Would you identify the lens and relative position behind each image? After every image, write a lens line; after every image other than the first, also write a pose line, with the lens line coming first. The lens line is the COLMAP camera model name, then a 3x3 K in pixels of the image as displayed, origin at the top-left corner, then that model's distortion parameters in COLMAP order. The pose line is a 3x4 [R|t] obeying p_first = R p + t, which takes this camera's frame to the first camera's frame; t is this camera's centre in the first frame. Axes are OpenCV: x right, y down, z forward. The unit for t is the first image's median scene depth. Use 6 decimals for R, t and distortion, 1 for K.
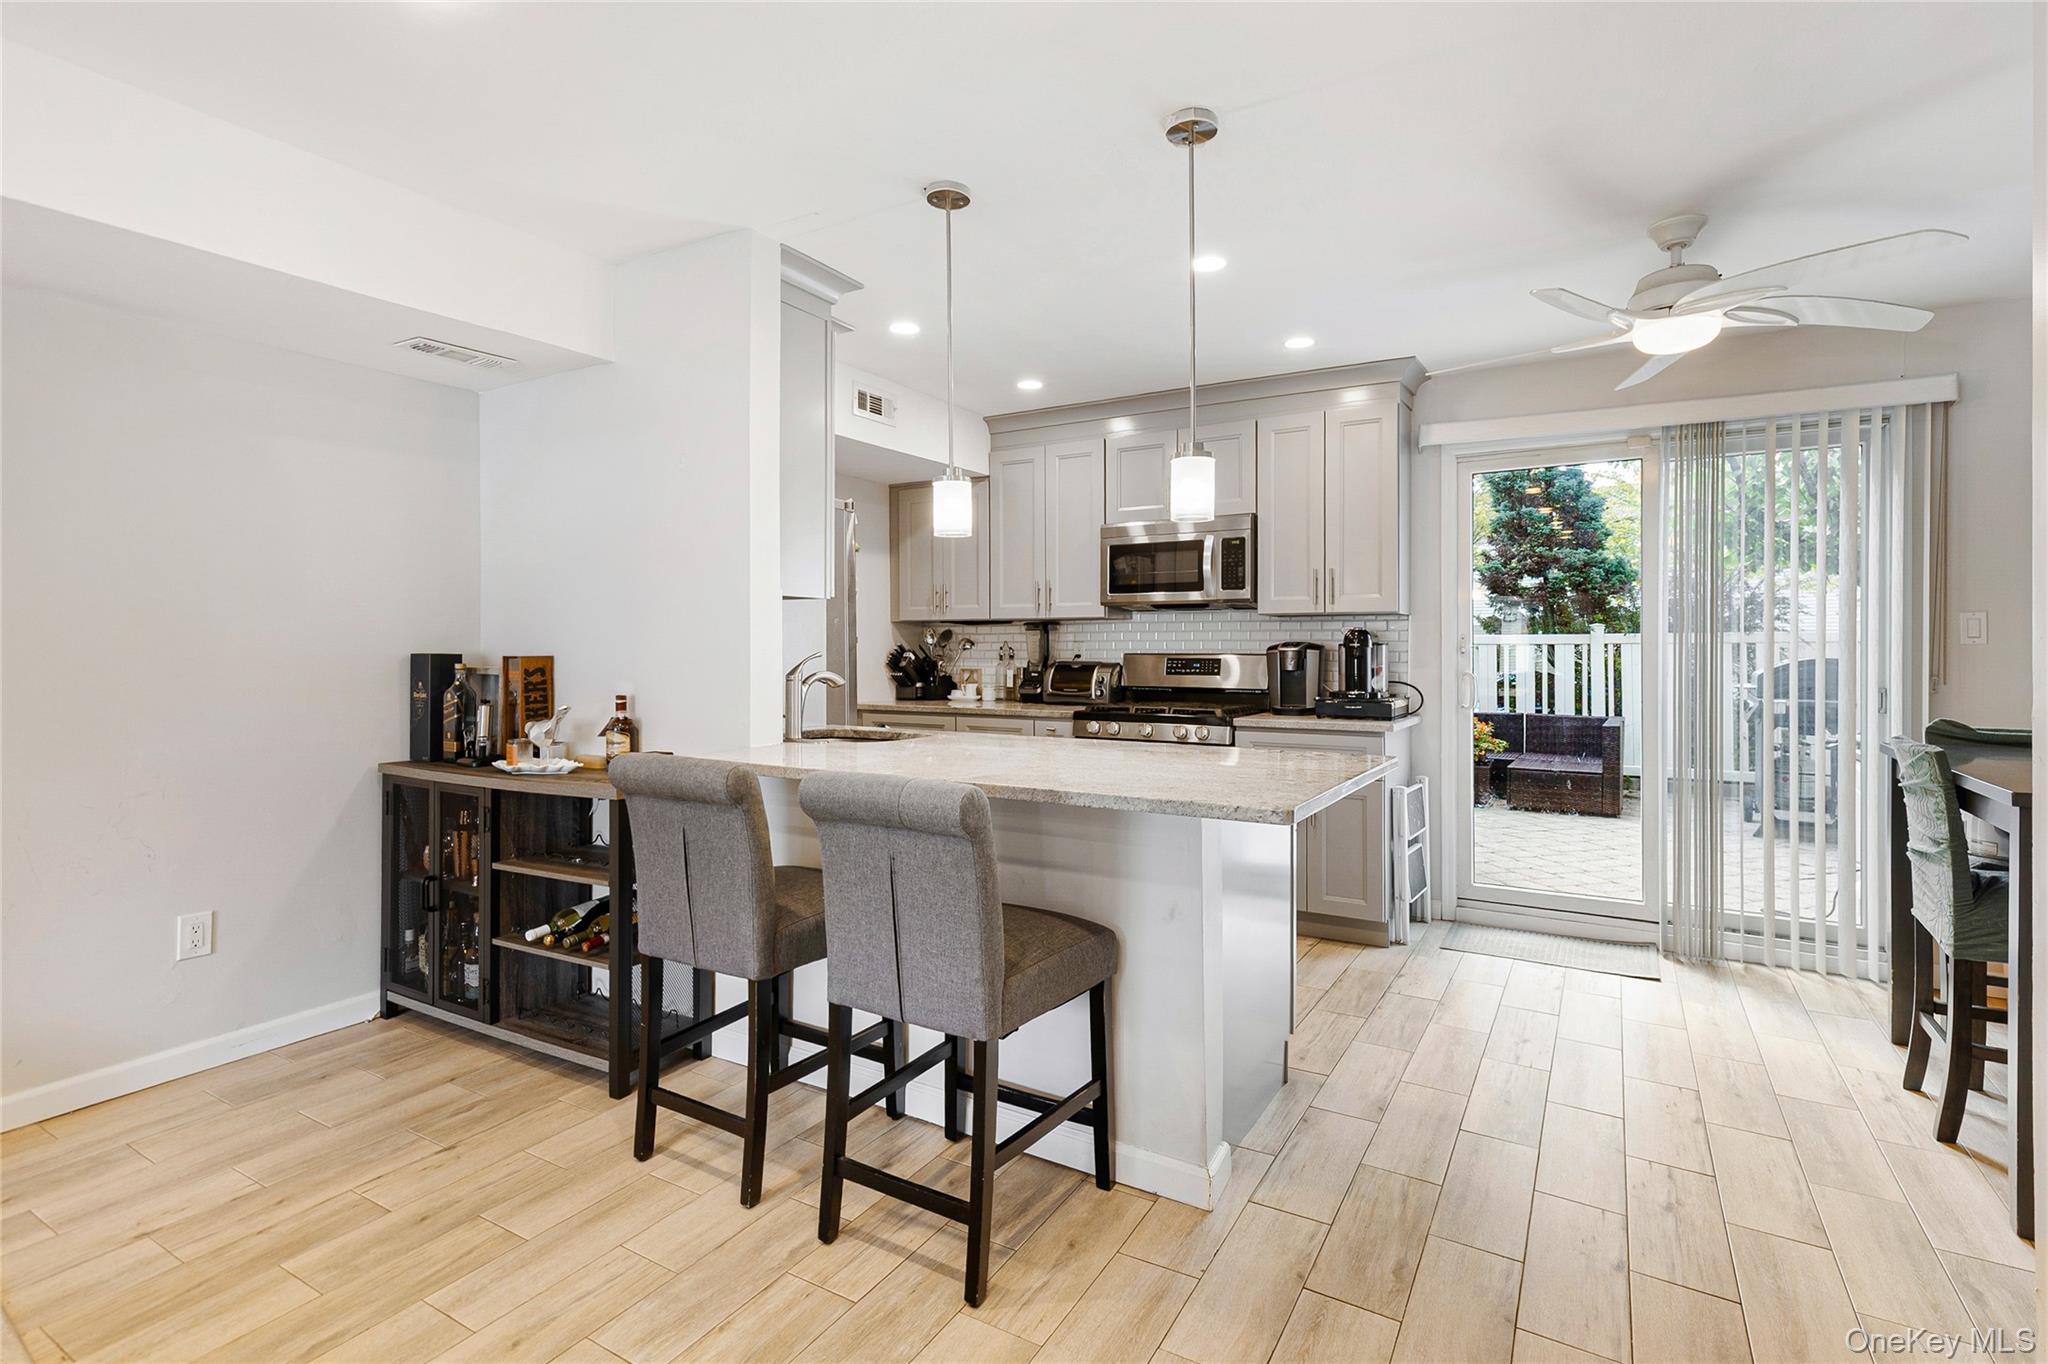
lens RADIAL K [[959.2, 0, 1038.3], [0, 959.2, 665.1], [0, 0, 1]] dist [0.010072, -0.003595]
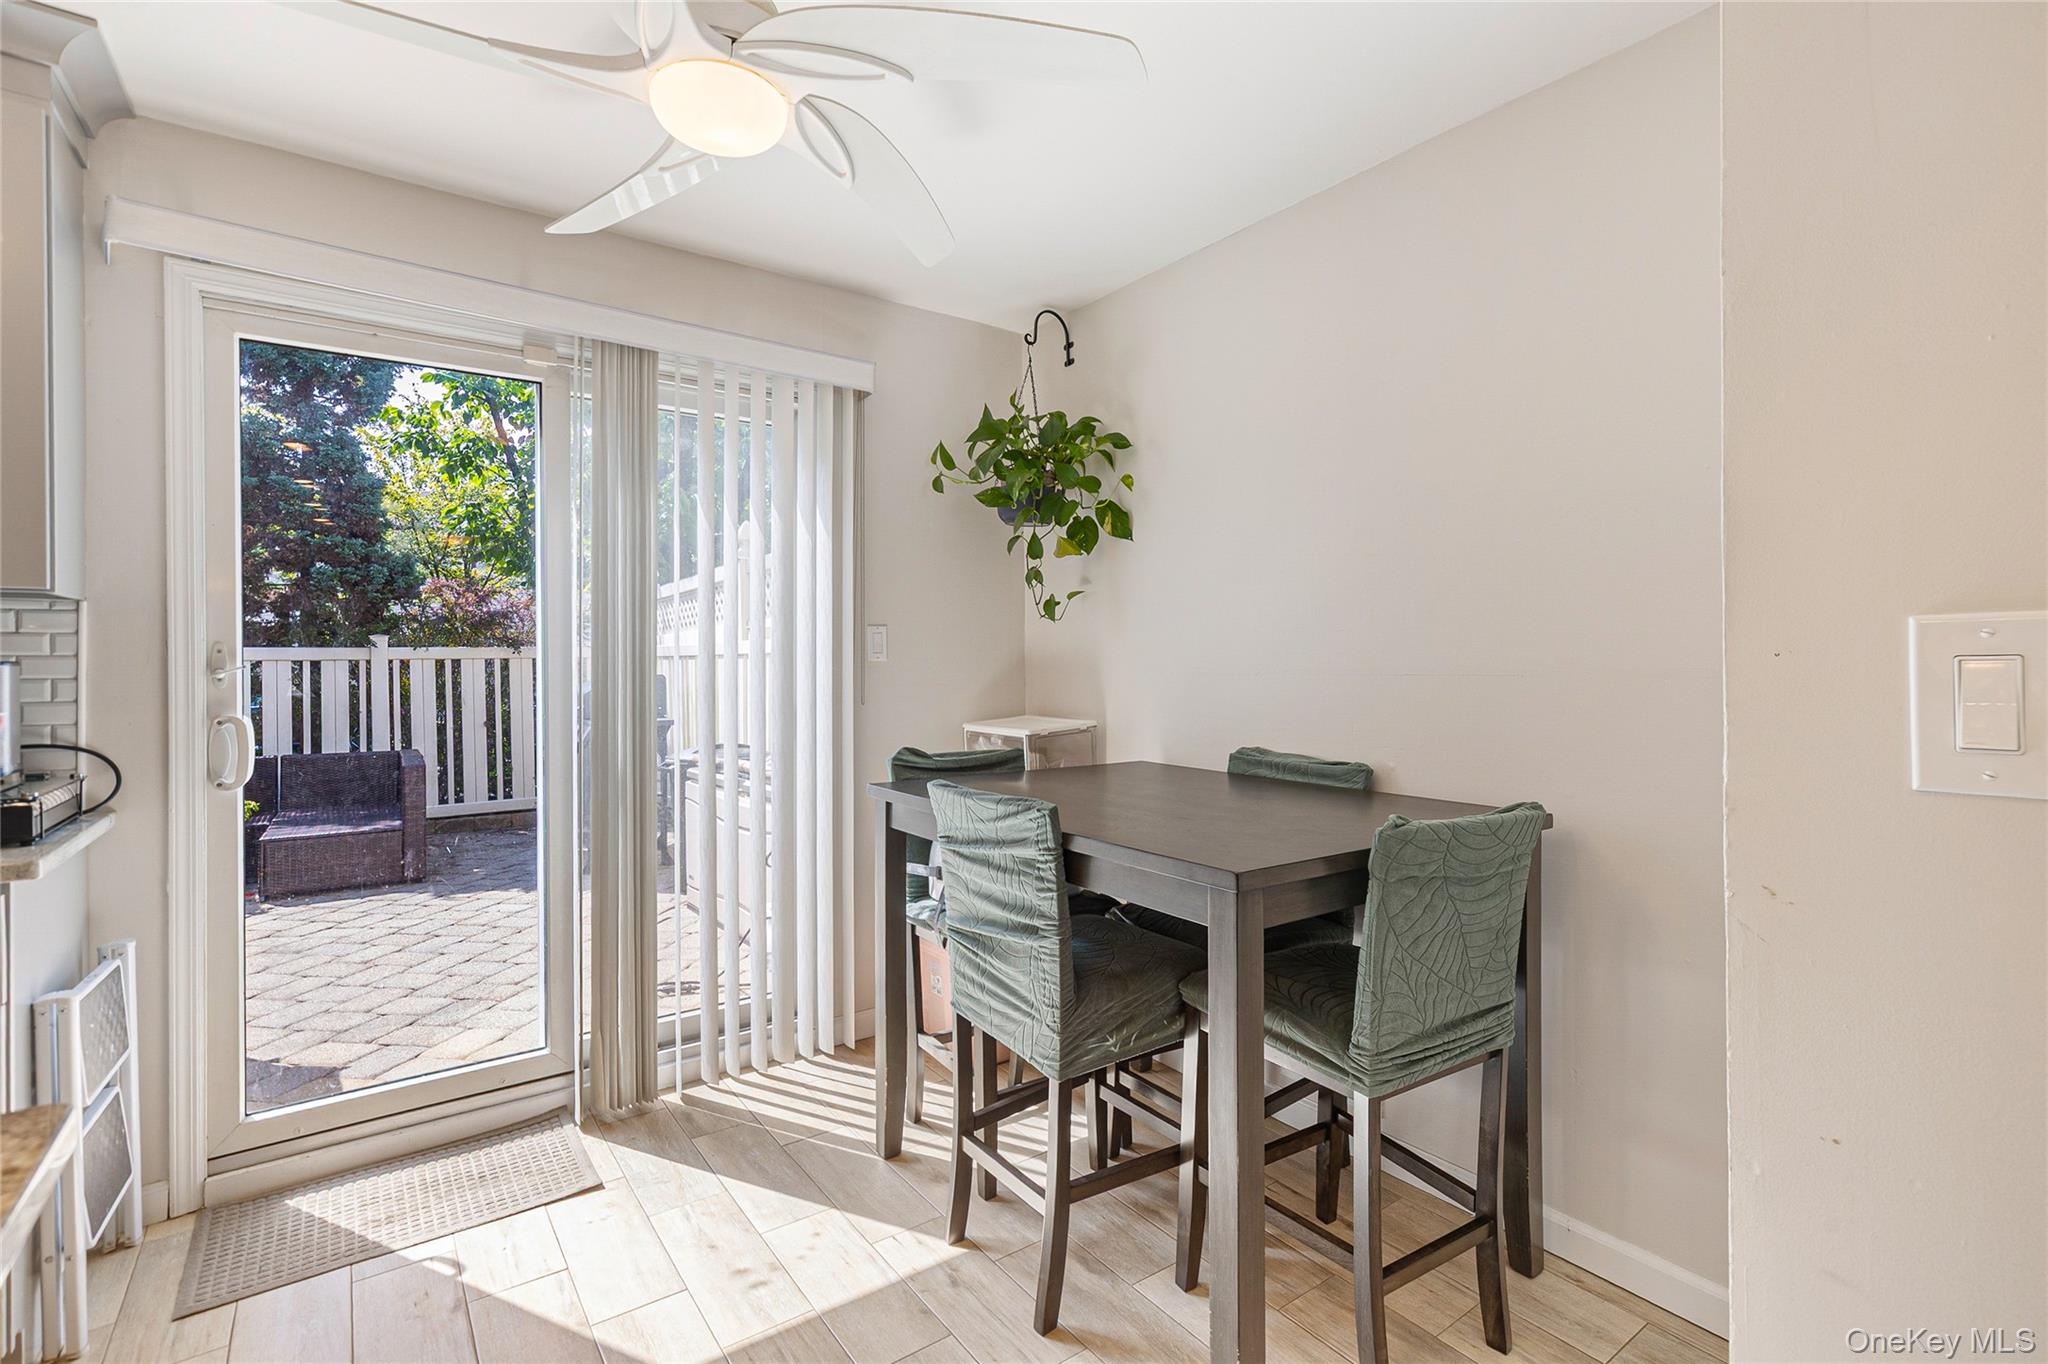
lens RADIAL K [[959.2, 0, 1038.5], [0, 959.2, 651.5], [0, 0, 1]] dist [0.010072, -0.003595]
pose [[0.398299, 0.006674, 0.917231, 0.146200], [0.021412, 0.999633, -0.016572, -0.009046], [-0.917006, 0.026241, 0.398010, 0.400829]]
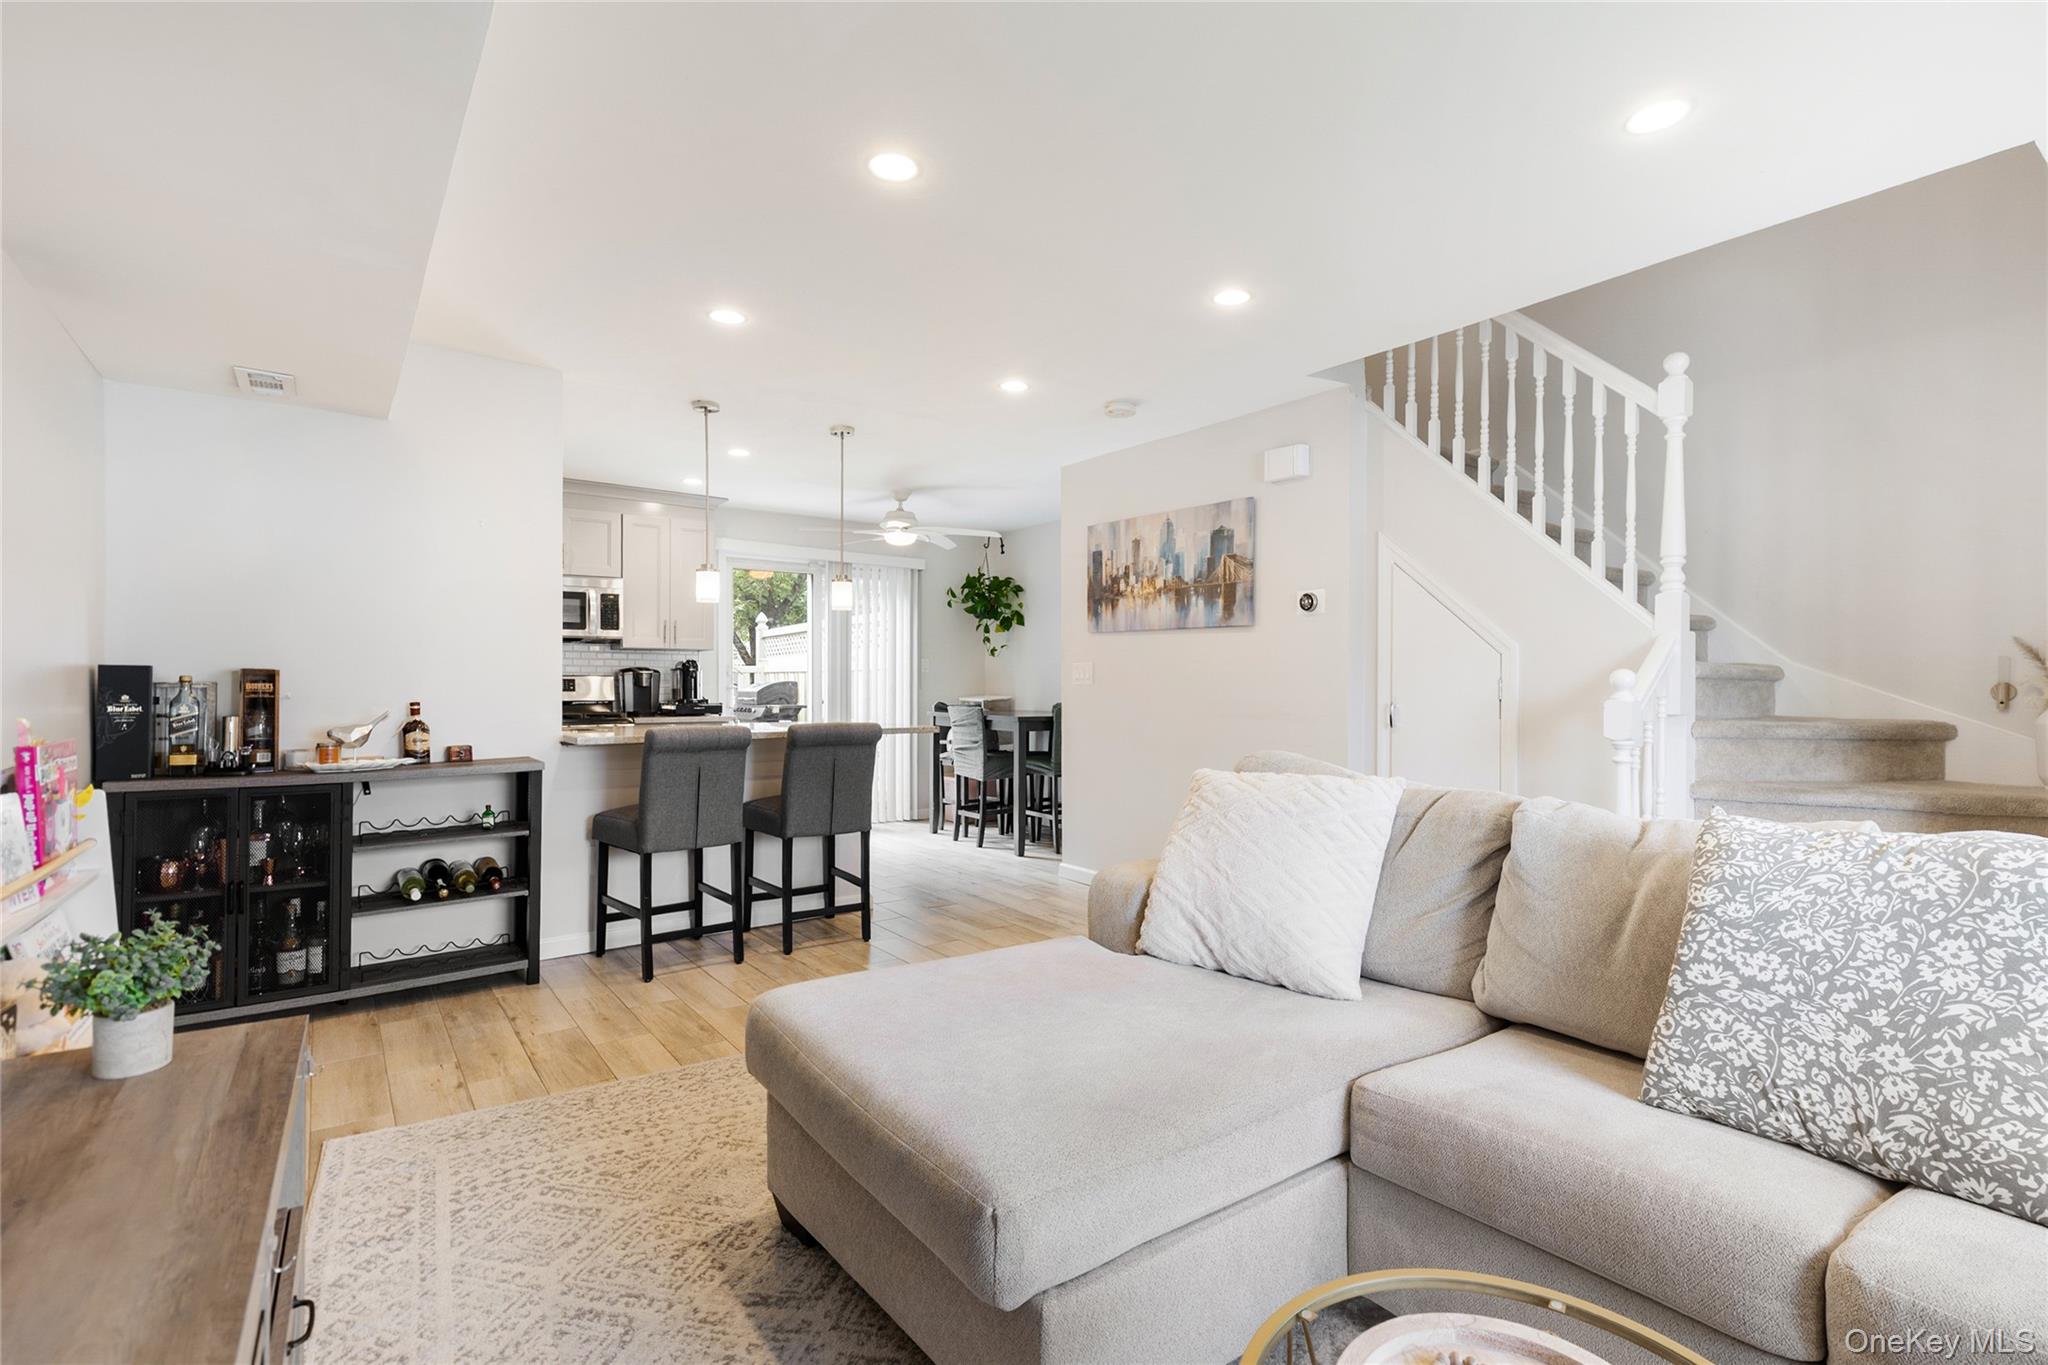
lens RADIAL K [[959.2, 0, 1019.3], [0, 959.2, 687.2], [0, 0, 1]] dist [0.010072, -0.003595]
pose [[0.409020, -0.004629, 0.912514, -0.887414], [0.014365, 0.999896, -0.001367, 0.018253], [-0.912412, 0.013668, 0.409044, -0.139501]]
